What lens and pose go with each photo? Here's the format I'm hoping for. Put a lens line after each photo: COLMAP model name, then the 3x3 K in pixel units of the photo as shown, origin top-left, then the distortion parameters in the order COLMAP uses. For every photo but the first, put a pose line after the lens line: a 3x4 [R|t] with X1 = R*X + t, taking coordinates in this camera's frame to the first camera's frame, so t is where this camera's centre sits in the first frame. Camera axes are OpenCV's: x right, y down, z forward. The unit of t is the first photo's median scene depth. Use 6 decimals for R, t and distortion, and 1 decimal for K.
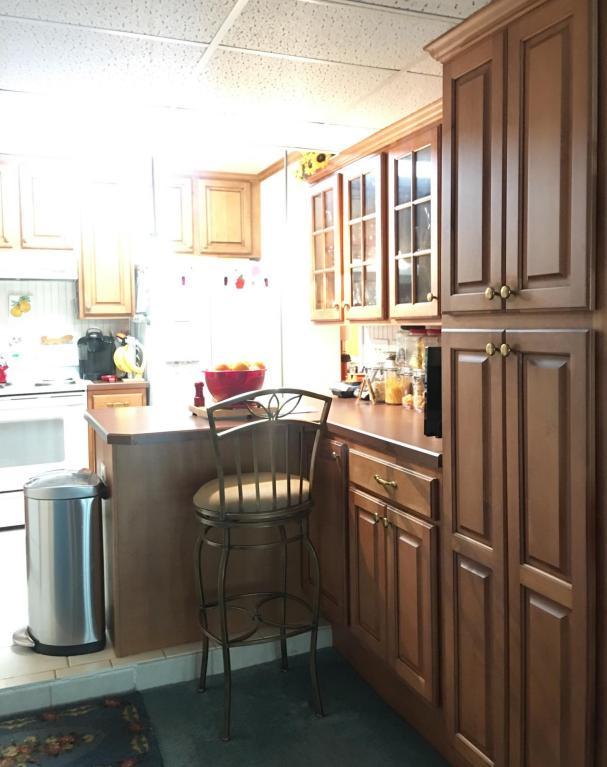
lens RADIAL K [[707.1, 0, 308.7], [0, 707.1, 351.2], [0, 0, 1]] dist [0.099779, -0.001991]
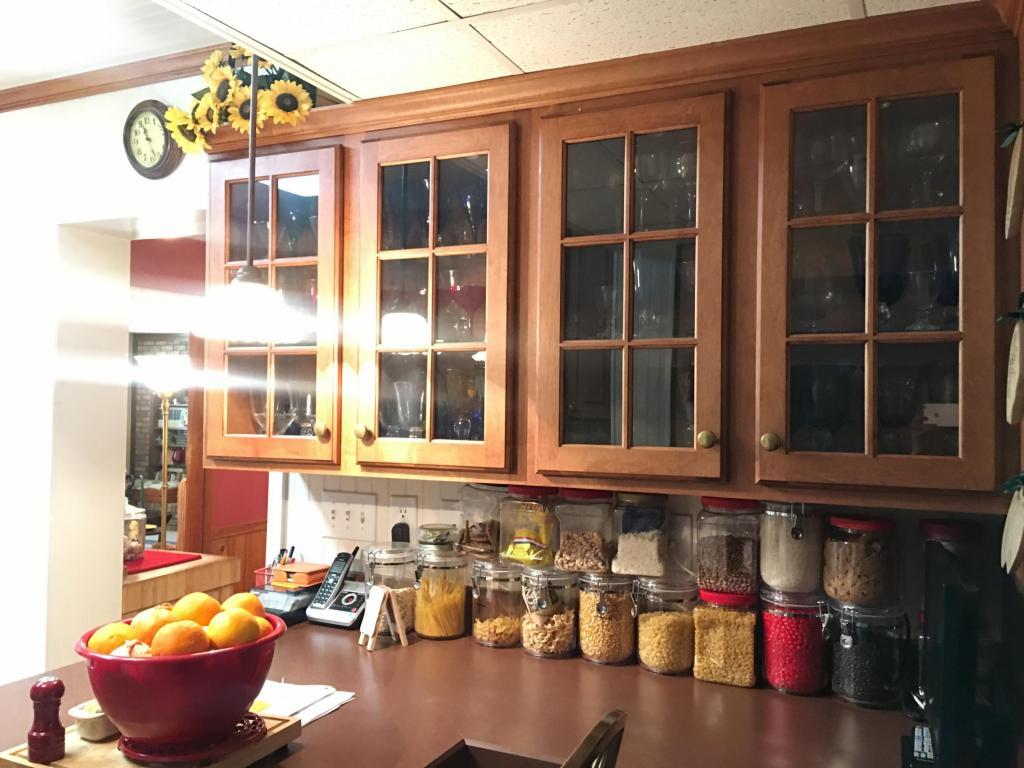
lens RADIAL K [[868.7, 0, 512.0], [0, 868.7, 384.0], [0, 0, 1]] dist [0.110067, -0.180532]
pose [[0.739785, 0.038760, 0.671726, -0.231632], [0.002344, 0.998185, -0.060179, -0.056751], [-0.672840, 0.046094, 0.738351, 0.475909]]
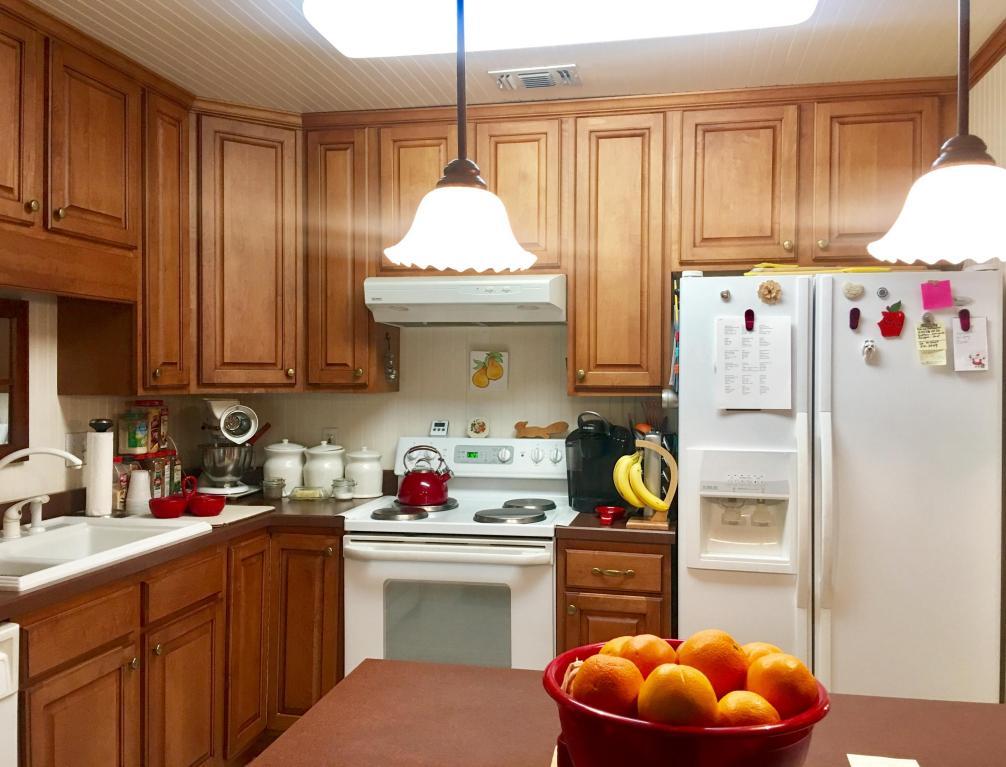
lens RADIAL K [[856.6, 0, 518.4], [0, 856.6, 382.0], [0, 0, 1]] dist [0.116844, -0.185775]
pose [[0.829837, 0.025653, -0.557416, 0.010653], [-0.041692, 0.999001, -0.016091, -0.058706], [0.556446, 0.036593, 0.830078, 0.601701]]
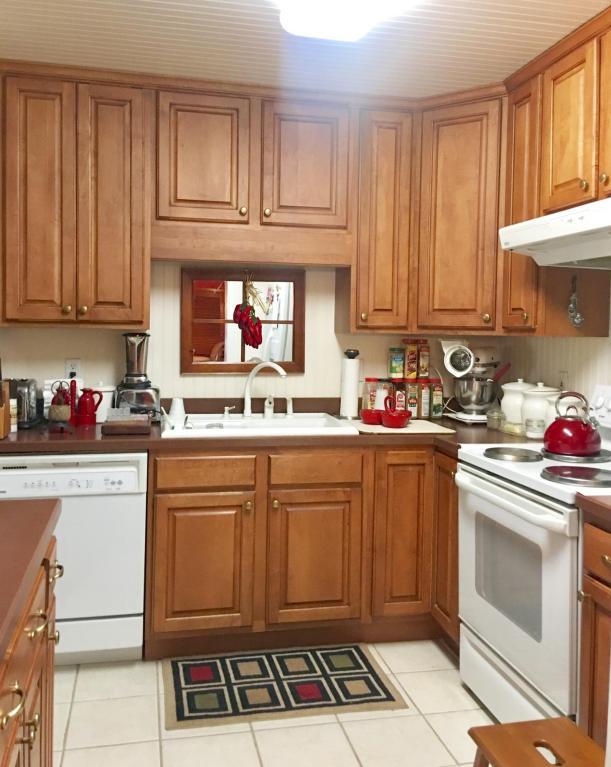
lens RADIAL K [[707.1, 0, 310.7], [0, 707.1, 351.2], [0, 0, 1]] dist [0.099779, -0.001991]
pose [[-0.183169, 0.044228, -0.982086, 0.176145], [-0.056021, 0.996895, 0.055343, -0.068147], [0.981484, 0.065154, -0.180122, 1.173526]]
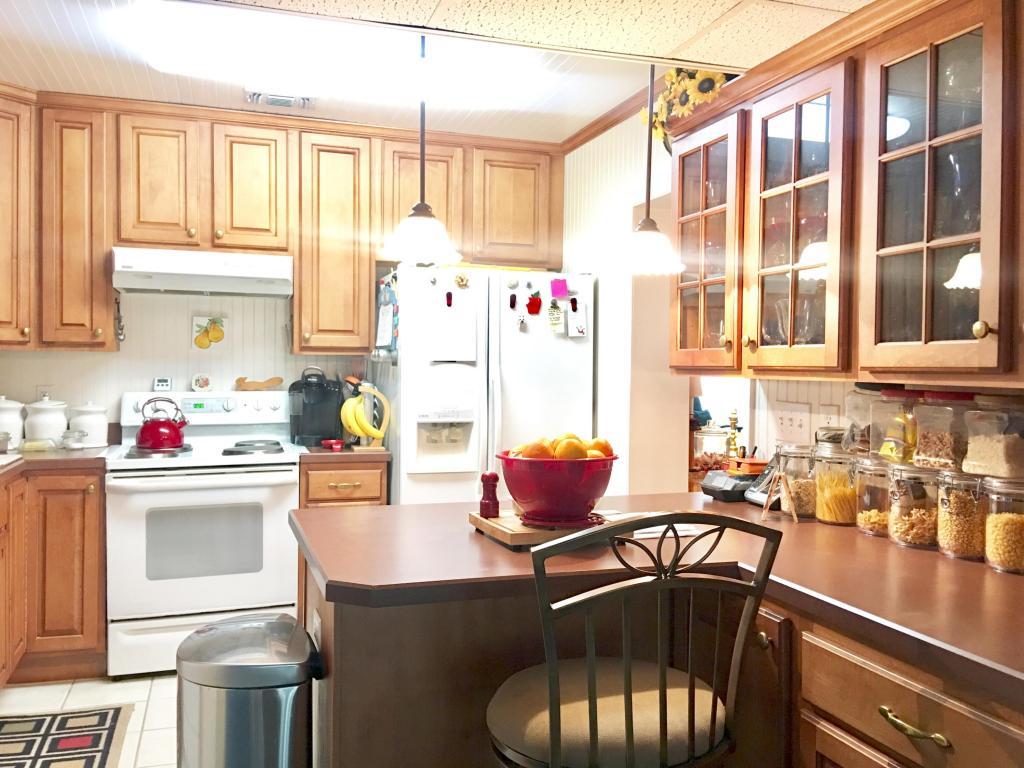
lens RADIAL K [[868.7, 0, 512.0], [0, 868.7, 384.0], [0, 0, 1]] dist [0.110067, -0.180532]
pose [[0.996996, 0.028481, -0.072033, -0.076874], [-0.029665, 0.999441, -0.015428, -0.014343], [0.071553, 0.017518, 0.997283, 0.270788]]
